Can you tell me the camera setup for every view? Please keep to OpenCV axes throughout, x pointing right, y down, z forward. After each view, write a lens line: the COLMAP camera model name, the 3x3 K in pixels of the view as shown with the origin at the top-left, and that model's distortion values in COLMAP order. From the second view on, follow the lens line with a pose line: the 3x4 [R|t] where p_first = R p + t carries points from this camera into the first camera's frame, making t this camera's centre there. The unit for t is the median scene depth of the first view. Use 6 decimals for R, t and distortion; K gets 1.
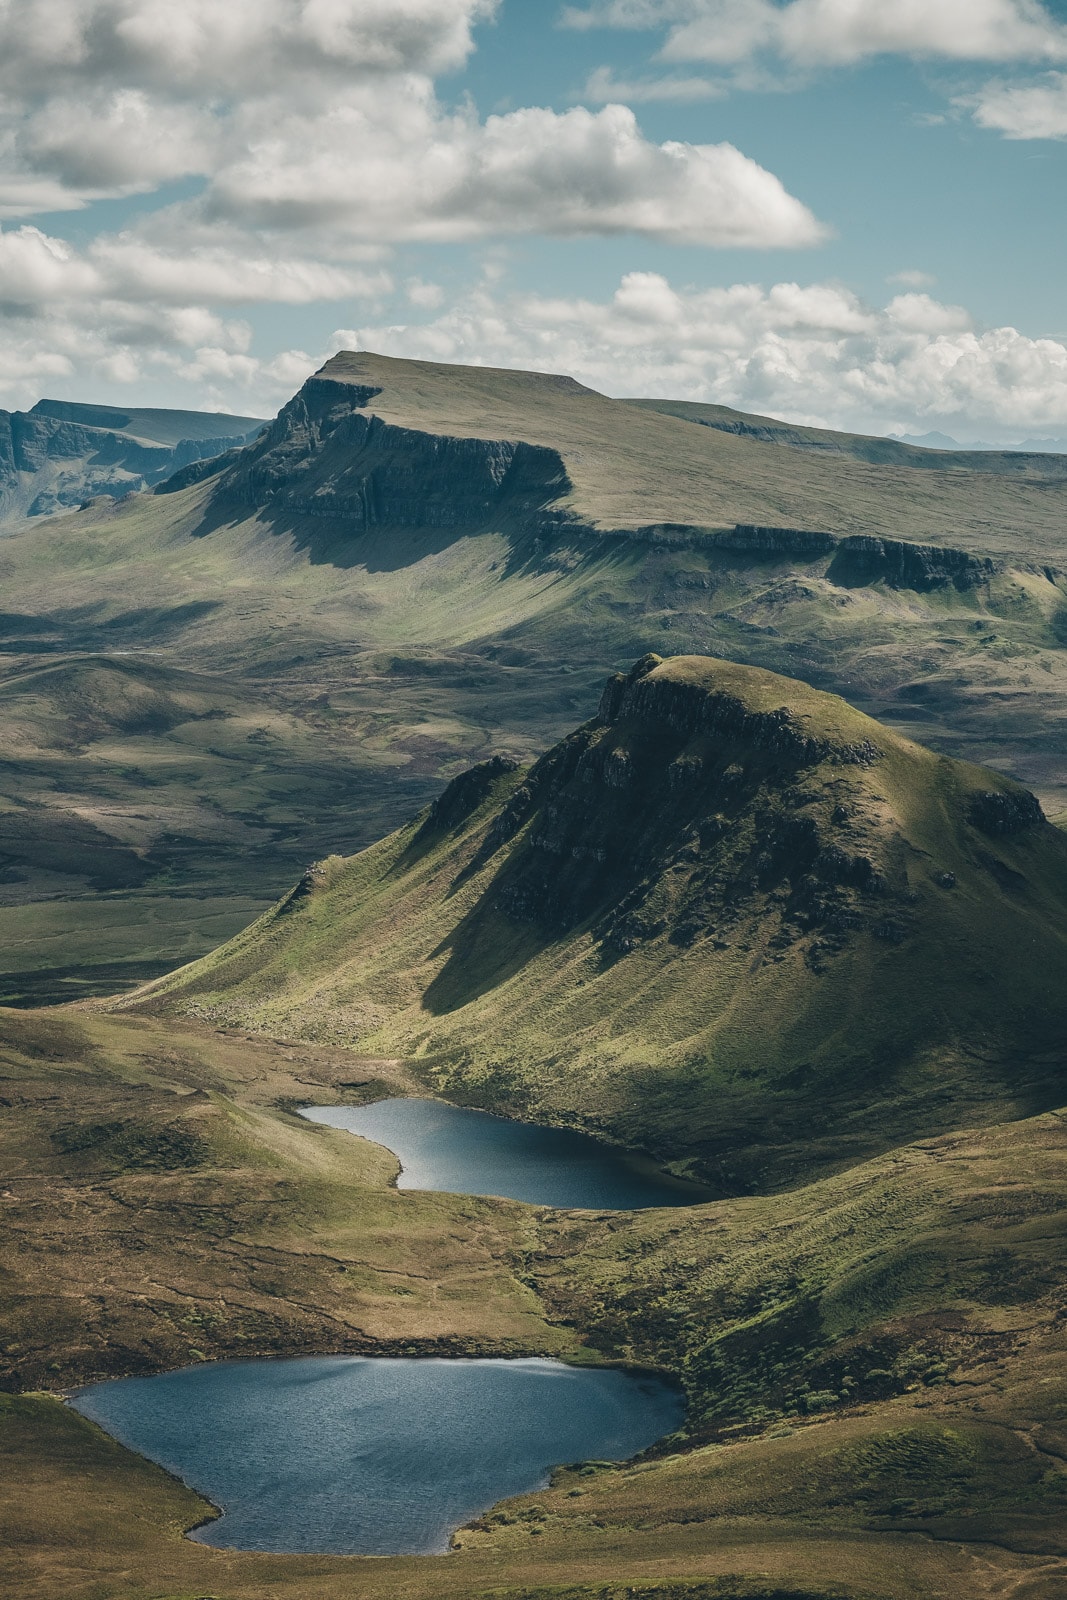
lens RADIAL K [[3901.4, 0, 535.0], [0, 3901.4, 801.5], [0, 0, 1]] dist [0.157745, 0.000000]
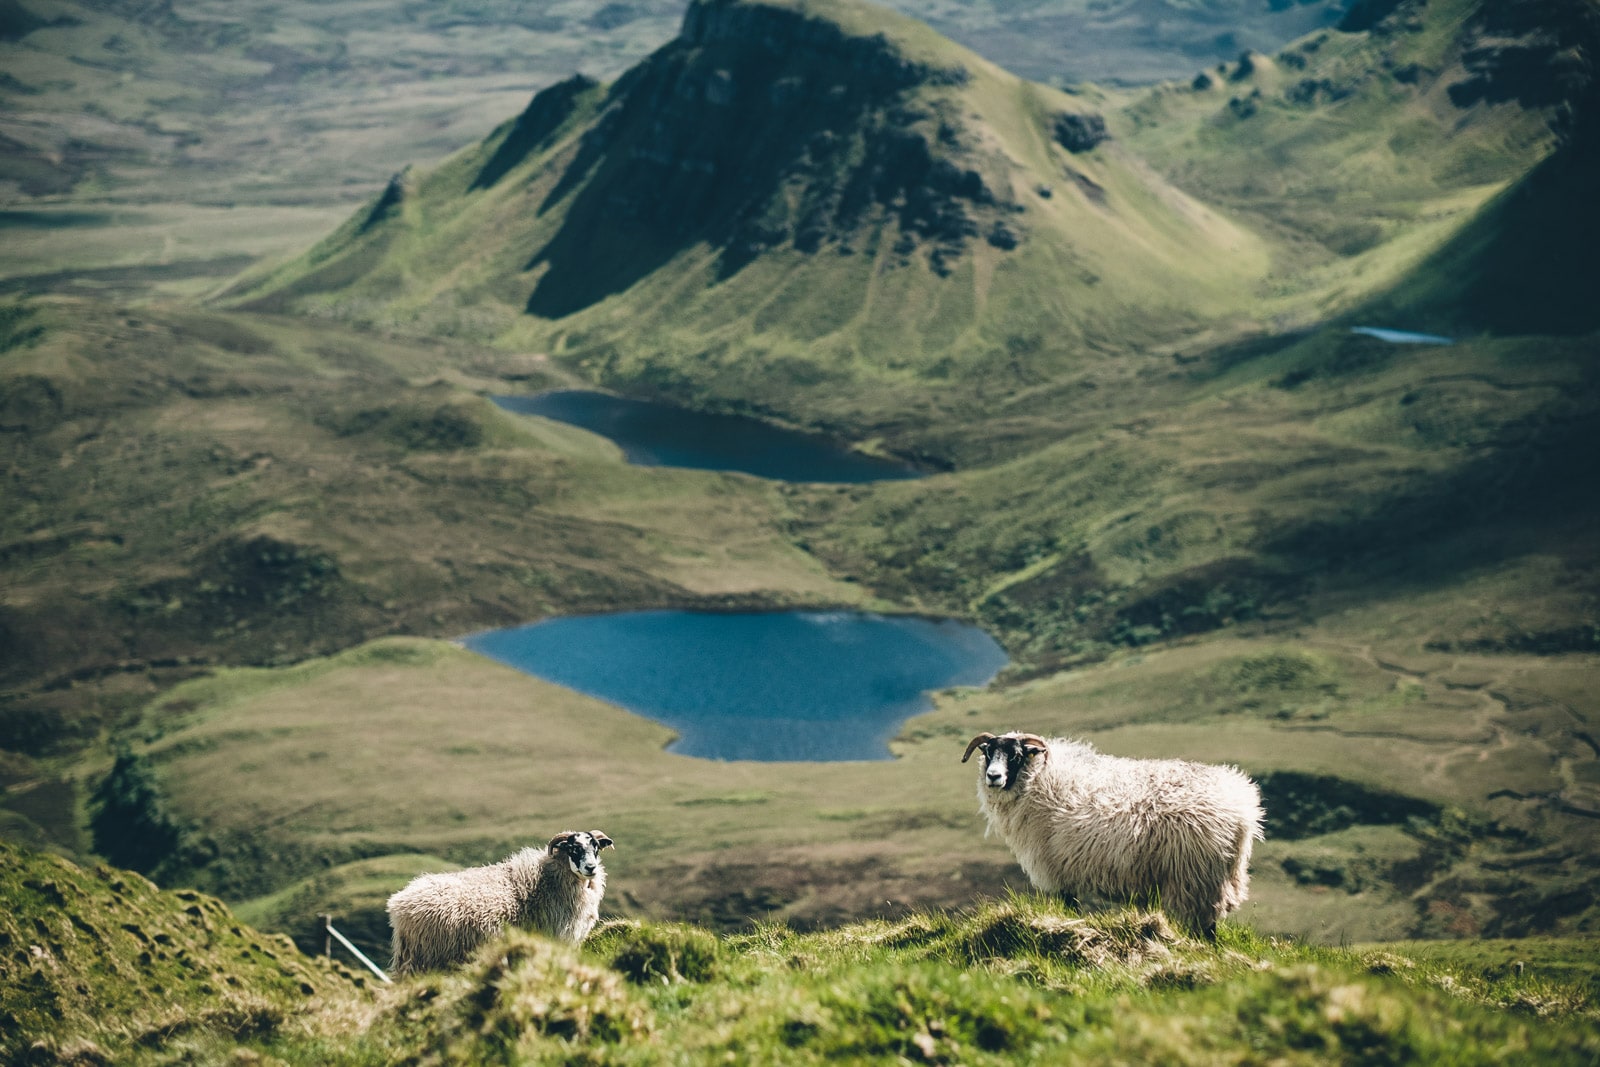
lens RADIAL K [[3901.4, 0, 800.4], [0, 3901.4, 532.3], [0, 0, 1]] dist [0.157745, 0.000000]
pose [[0.985073, -0.010672, 0.171804, -0.159364], [-0.007834, 0.994263, 0.106679, -0.001686], [-0.171957, -0.106433, 0.979338, -0.090637]]
